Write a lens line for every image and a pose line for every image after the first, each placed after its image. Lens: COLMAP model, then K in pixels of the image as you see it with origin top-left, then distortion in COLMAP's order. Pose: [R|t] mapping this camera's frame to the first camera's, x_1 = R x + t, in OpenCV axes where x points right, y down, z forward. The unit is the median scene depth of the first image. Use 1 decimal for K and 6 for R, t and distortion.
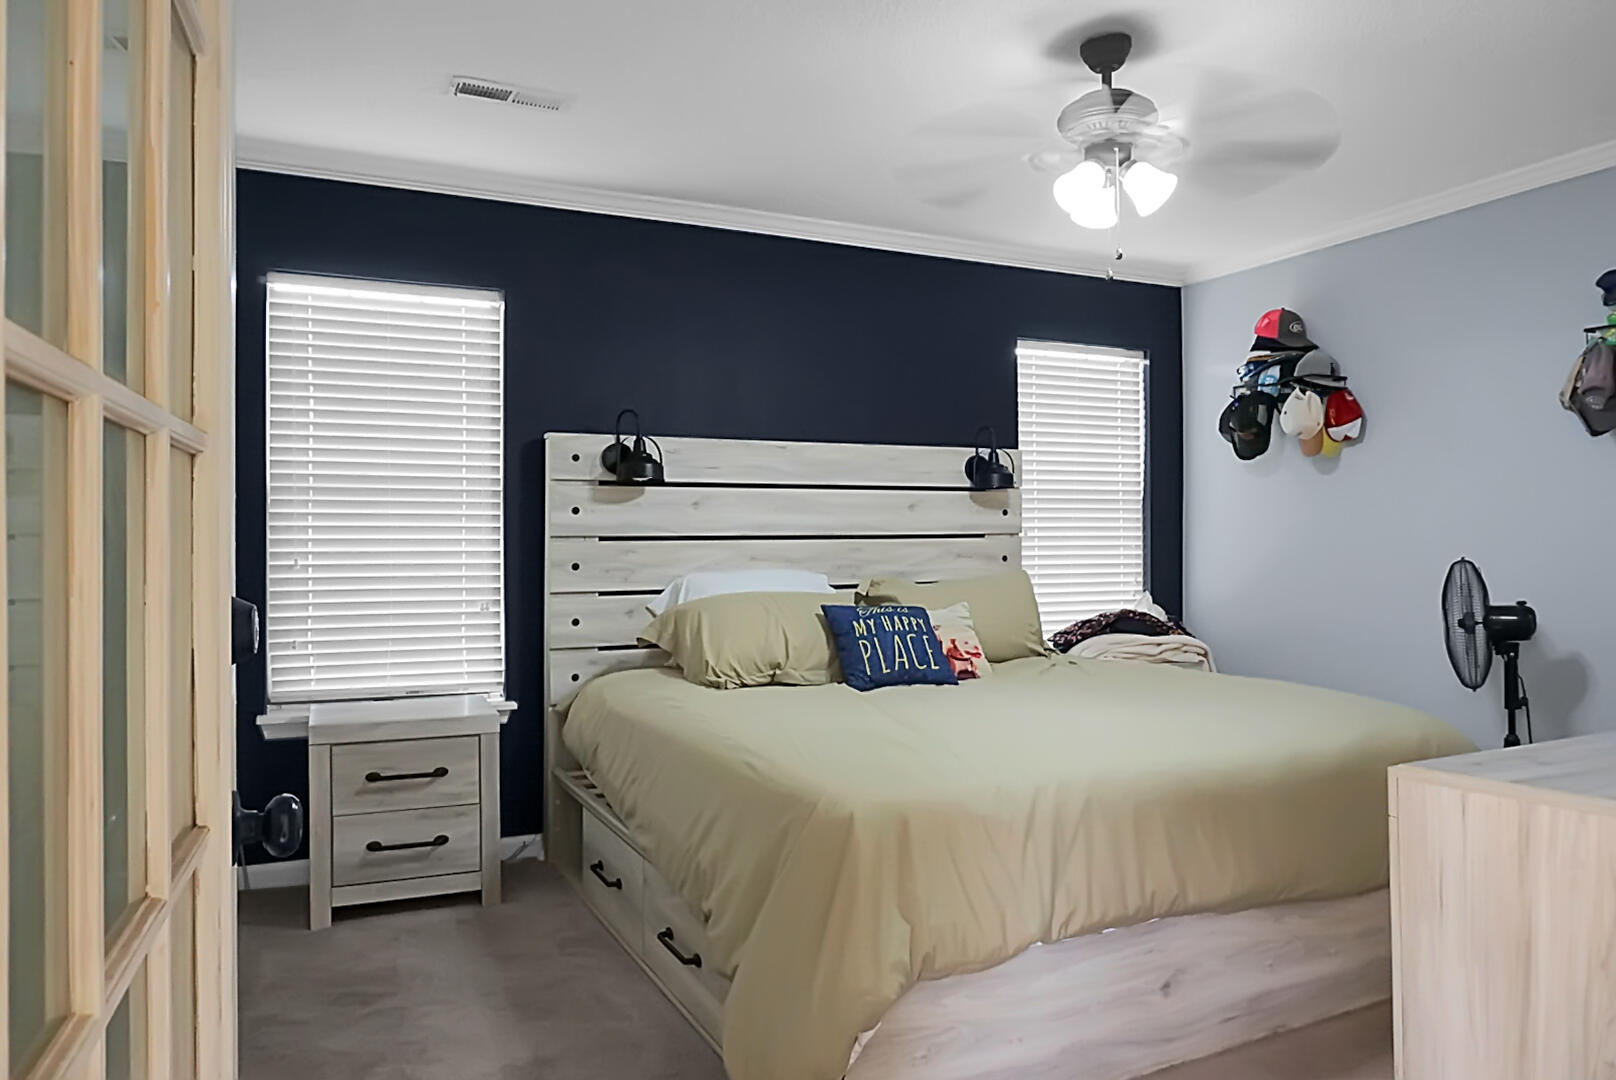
lens RADIAL K [[1096.6, 0, 776.6], [0, 1096.6, 560.2], [0, 0, 1]] dist [-0.041752, 0.005760]
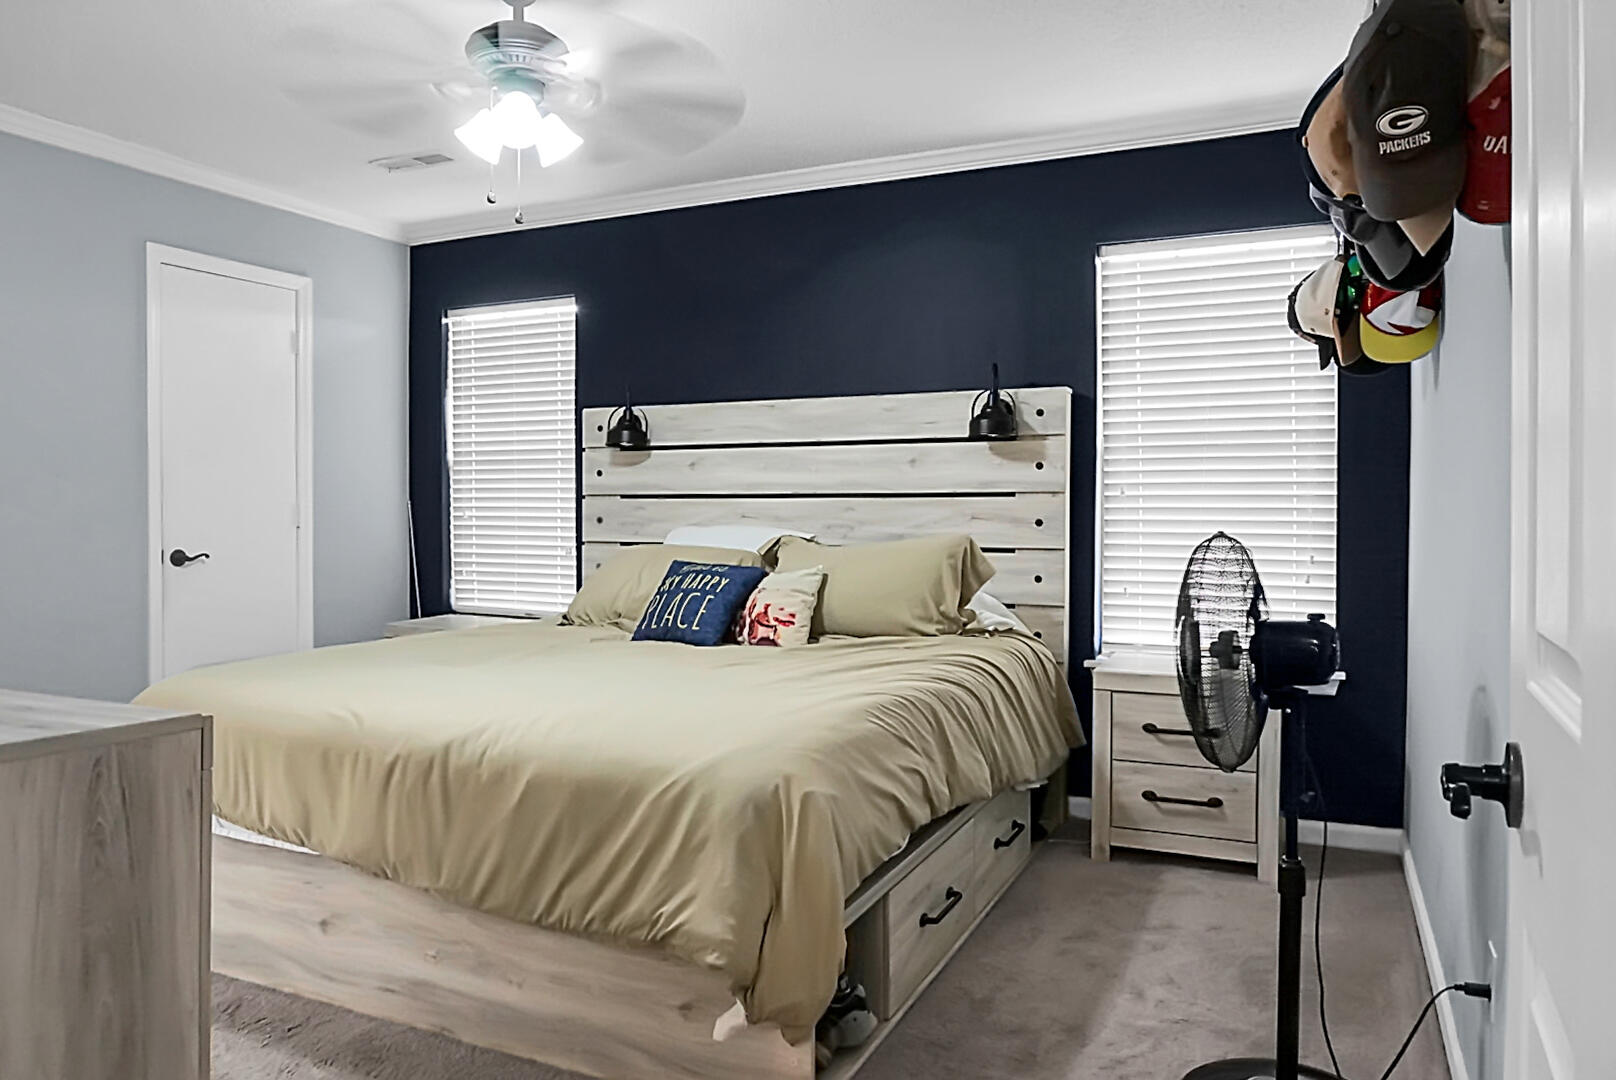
lens RADIAL K [[1096.6, 0, 806.3], [0, 1096.6, 530.2], [0, 0, 1]] dist [-0.041752, 0.005760]
pose [[0.635014, 0.025234, -0.772088, 0.836563], [-0.014922, 0.999681, 0.020400, -0.010342], [0.772356, -0.001433, 0.635188, 0.398221]]
